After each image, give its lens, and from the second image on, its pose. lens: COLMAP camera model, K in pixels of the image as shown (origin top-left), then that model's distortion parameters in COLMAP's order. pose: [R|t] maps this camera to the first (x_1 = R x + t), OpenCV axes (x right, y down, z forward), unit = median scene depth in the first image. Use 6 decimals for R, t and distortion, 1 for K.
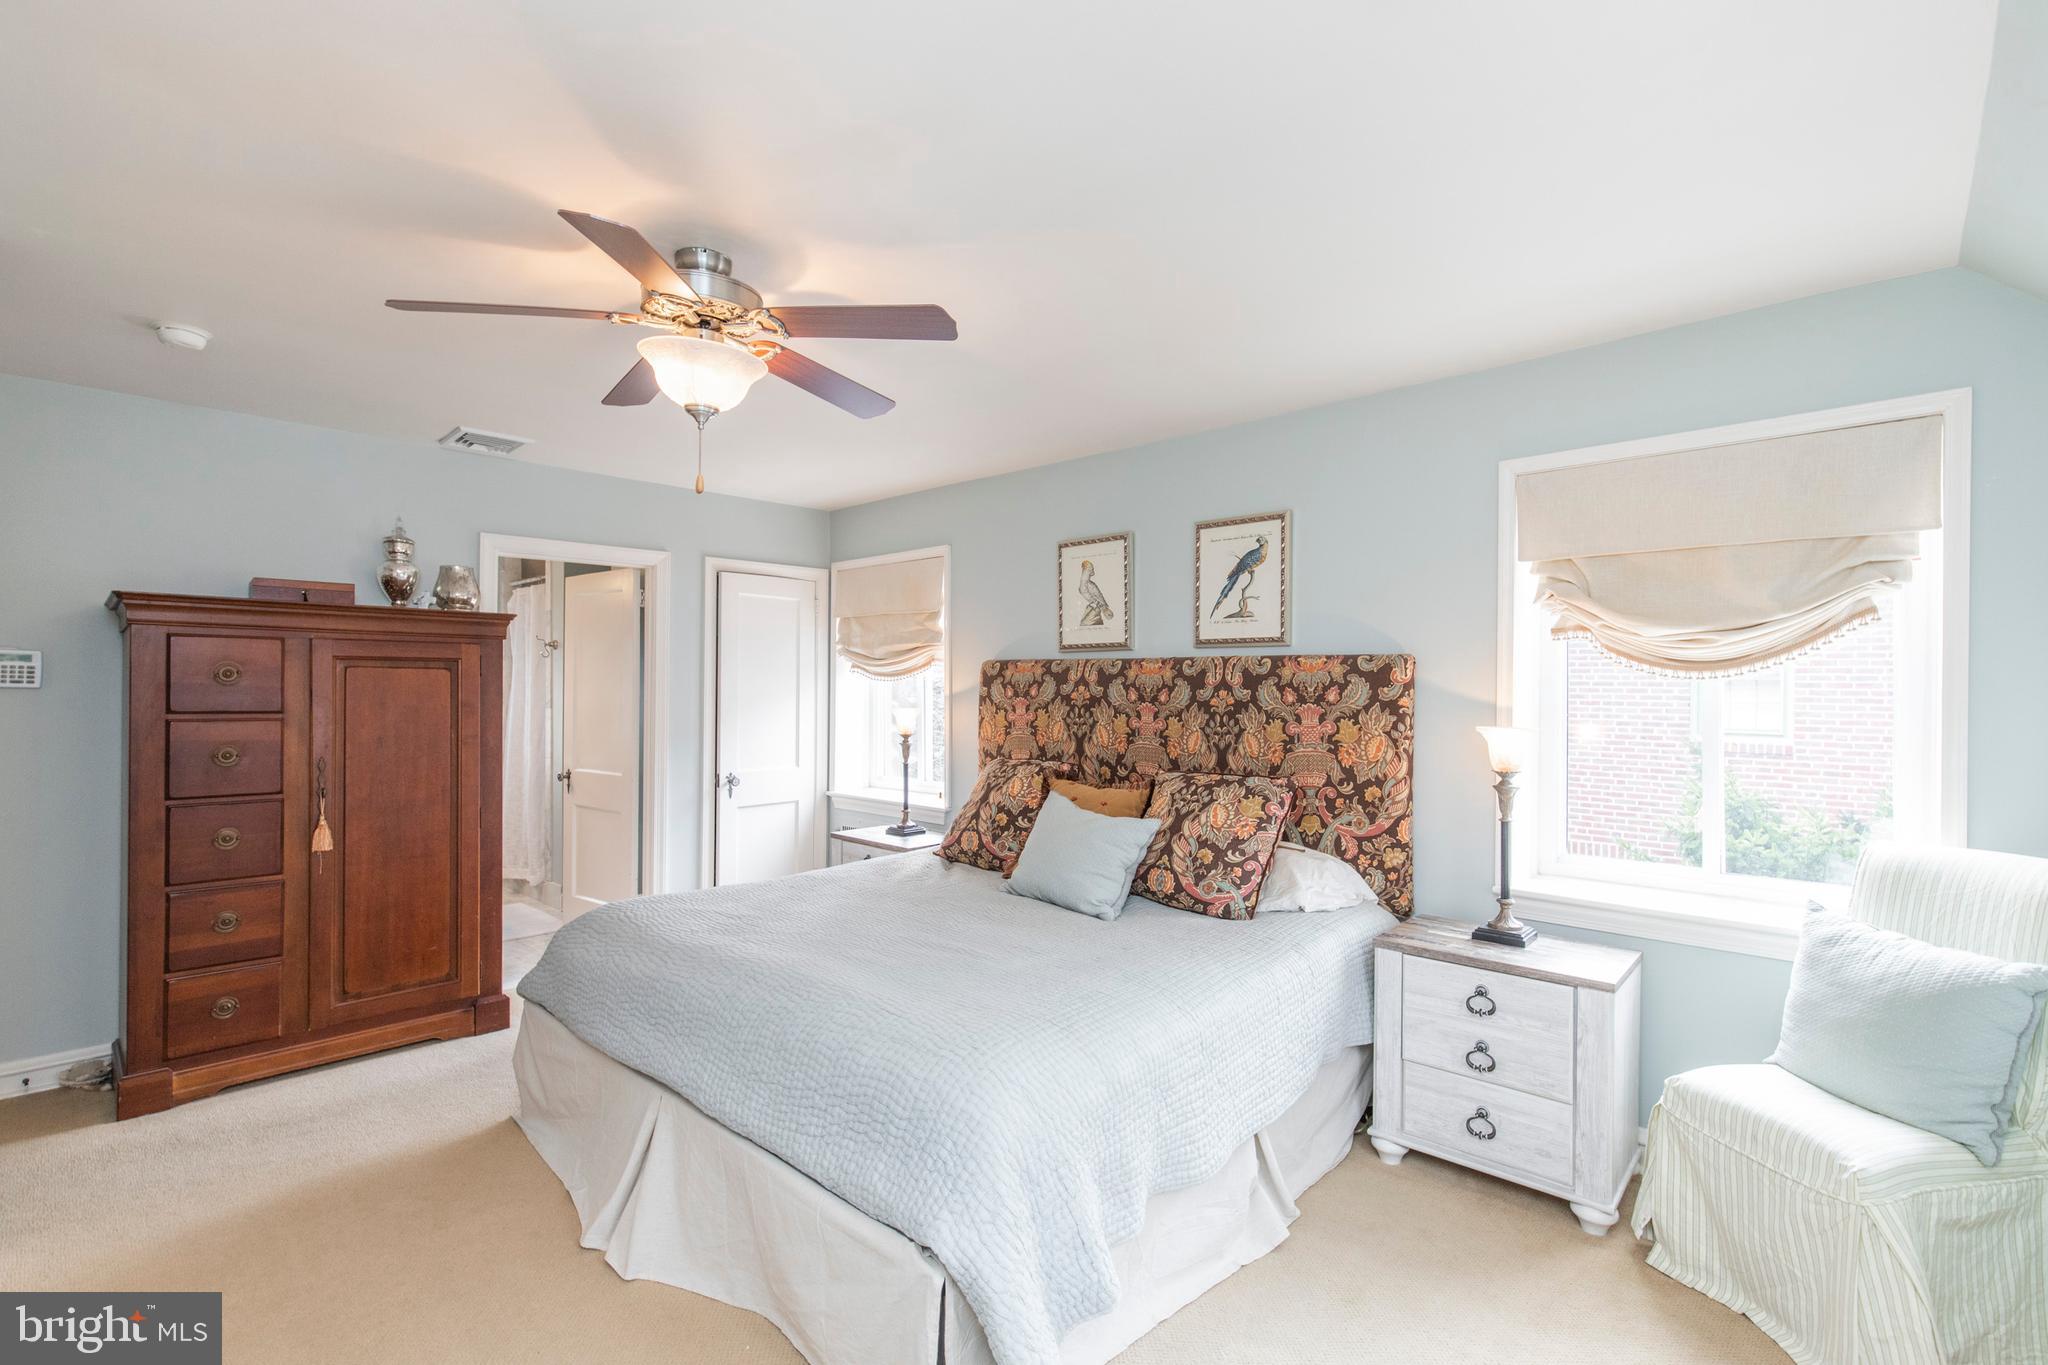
lens RADIAL K [[911.8, 0, 1021.7], [0, 911.8, 693.3], [0, 0, 1]] dist [0.002711, 0.000171]
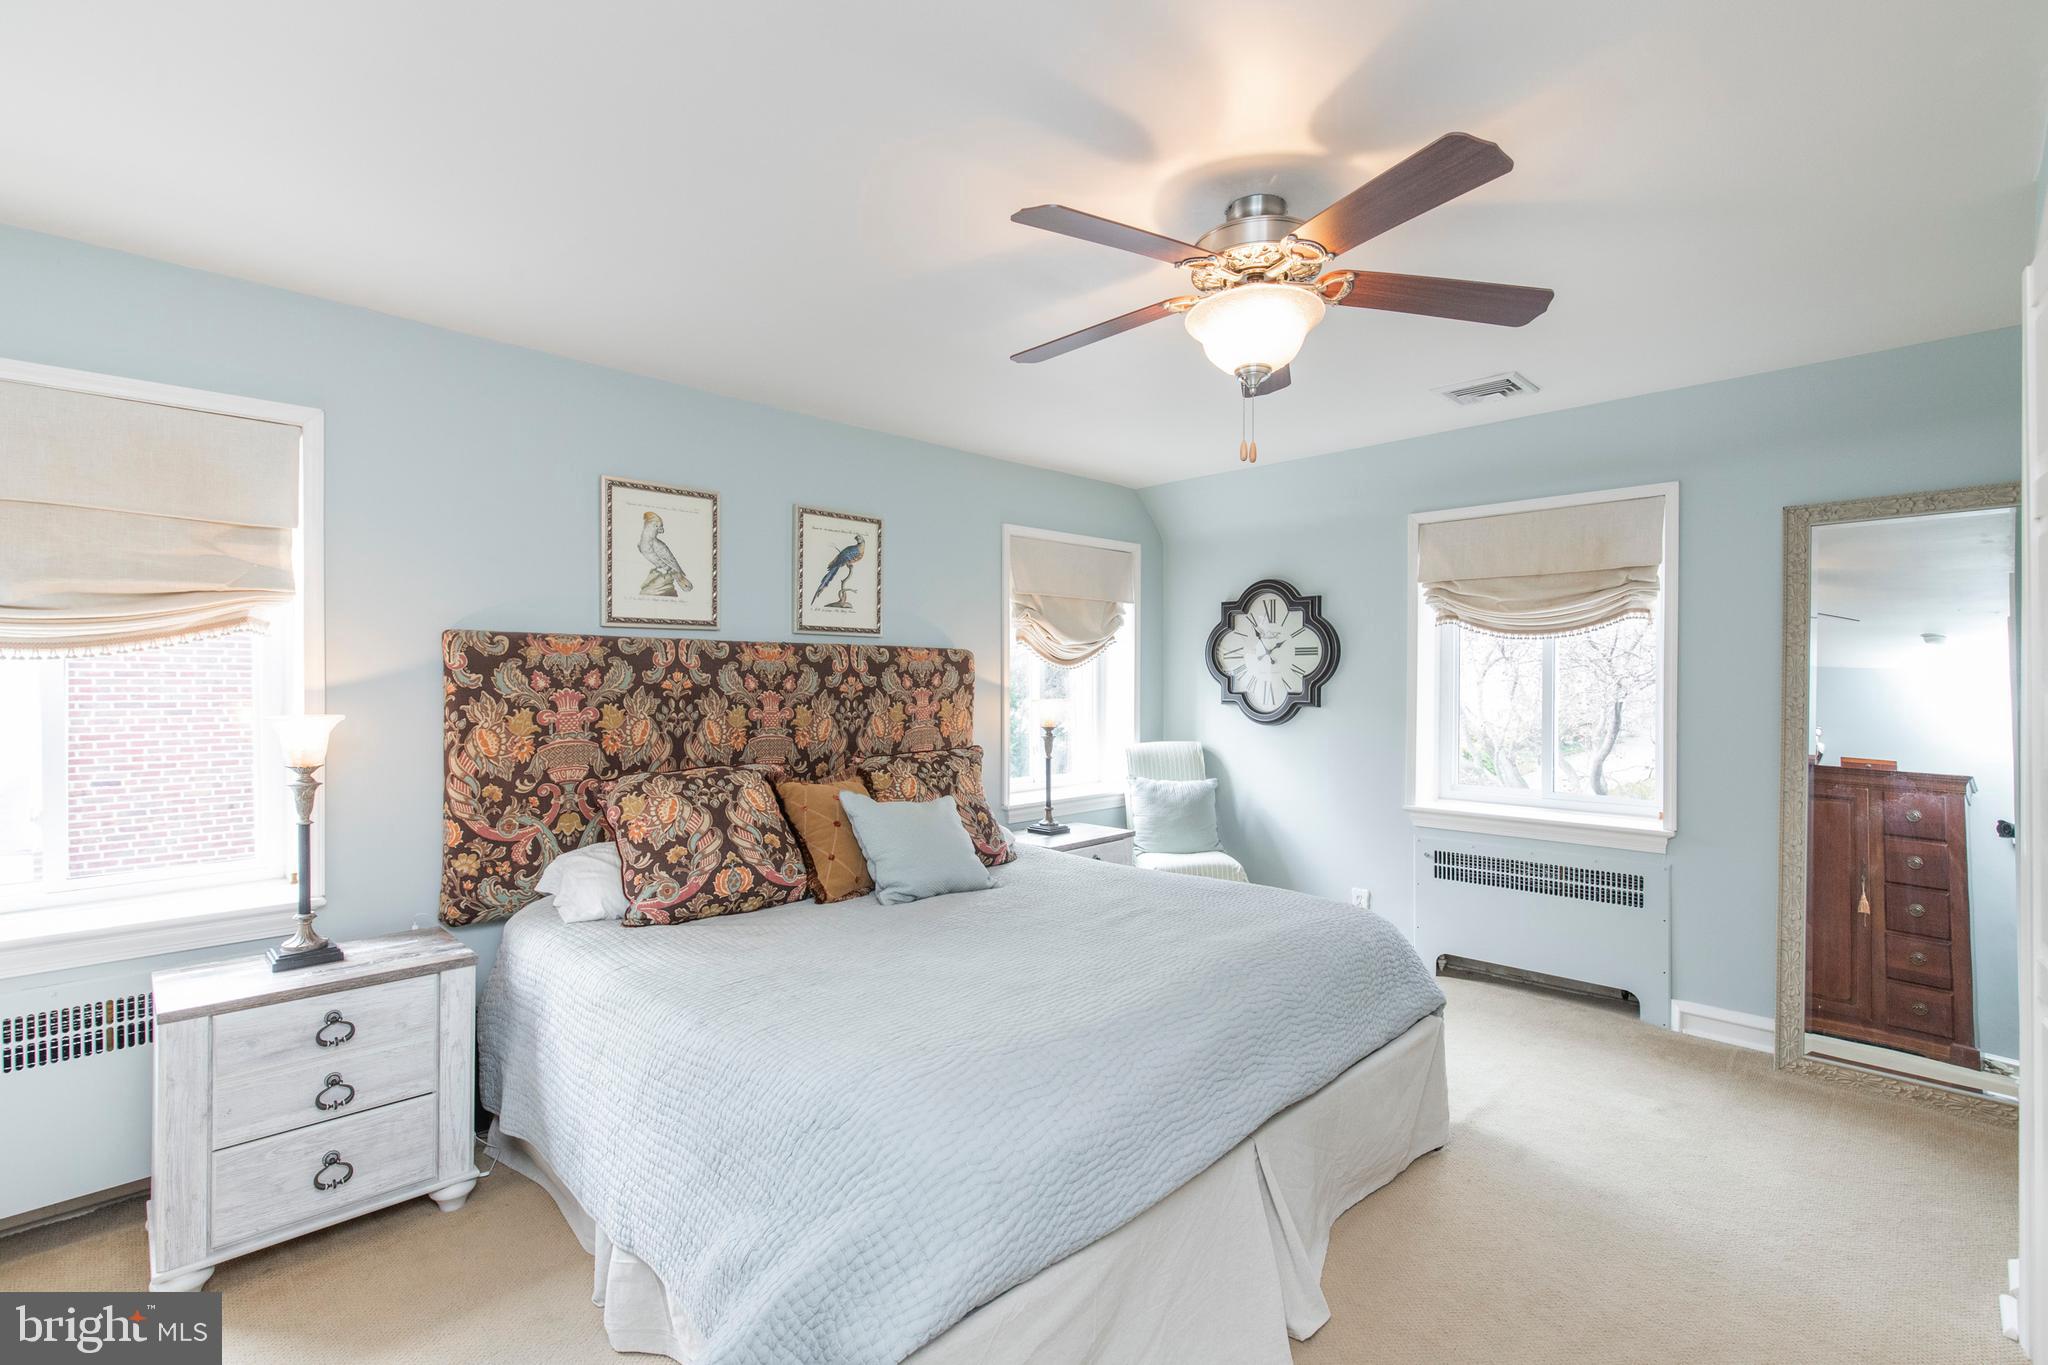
lens RADIAL K [[920.8, 0, 1024.0], [0, 920.8, 682.5], [0, 0, 1]] dist [0.006667, -0.000980]
pose [[0.038925, -0.016386, 0.999108, -0.795729], [-0.000126, 0.999865, 0.016403, -0.013668], [-0.999242, -0.000764, 0.038917, 0.727548]]
